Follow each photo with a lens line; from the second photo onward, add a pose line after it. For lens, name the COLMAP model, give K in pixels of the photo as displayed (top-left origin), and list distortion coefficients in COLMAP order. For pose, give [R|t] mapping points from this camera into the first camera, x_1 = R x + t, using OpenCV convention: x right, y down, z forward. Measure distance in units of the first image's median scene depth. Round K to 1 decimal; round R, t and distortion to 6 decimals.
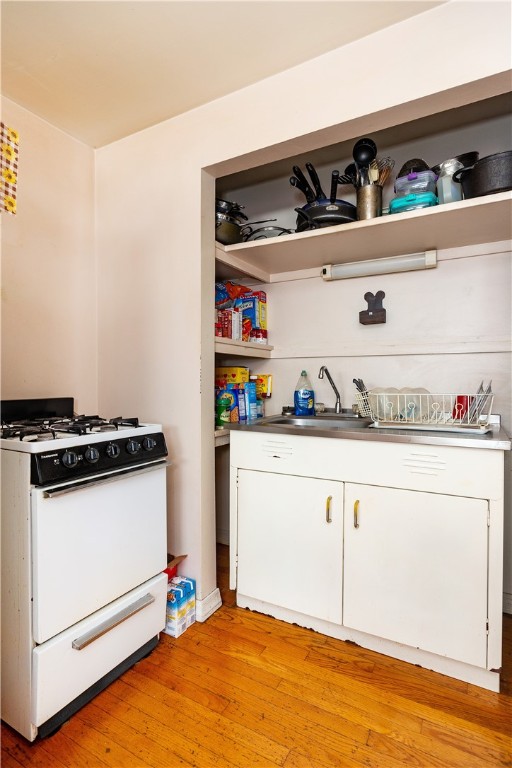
lens RADIAL K [[398.2, 0, 307.6], [0, 398.2, 385.4], [0, 0, 1]] dist [0.000451, 0.000329]
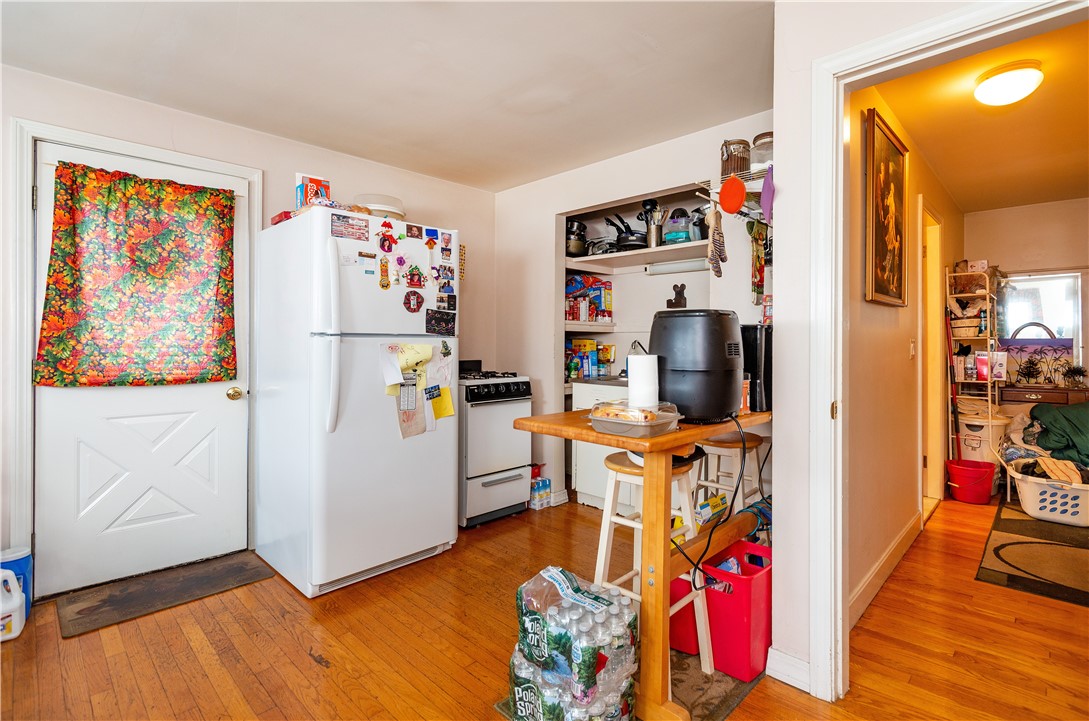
lens RADIAL K [[518.3, 0, 568.2], [0, 518.3, 340.8], [0, 0, 1]] dist [-0.001806, 0.000672]
pose [[0.940525, 0.000555, -0.339724, 0.439702], [-0.007682, 0.999778, -0.019635, -0.007775], [0.339638, 0.021077, 0.940320, -0.826488]]
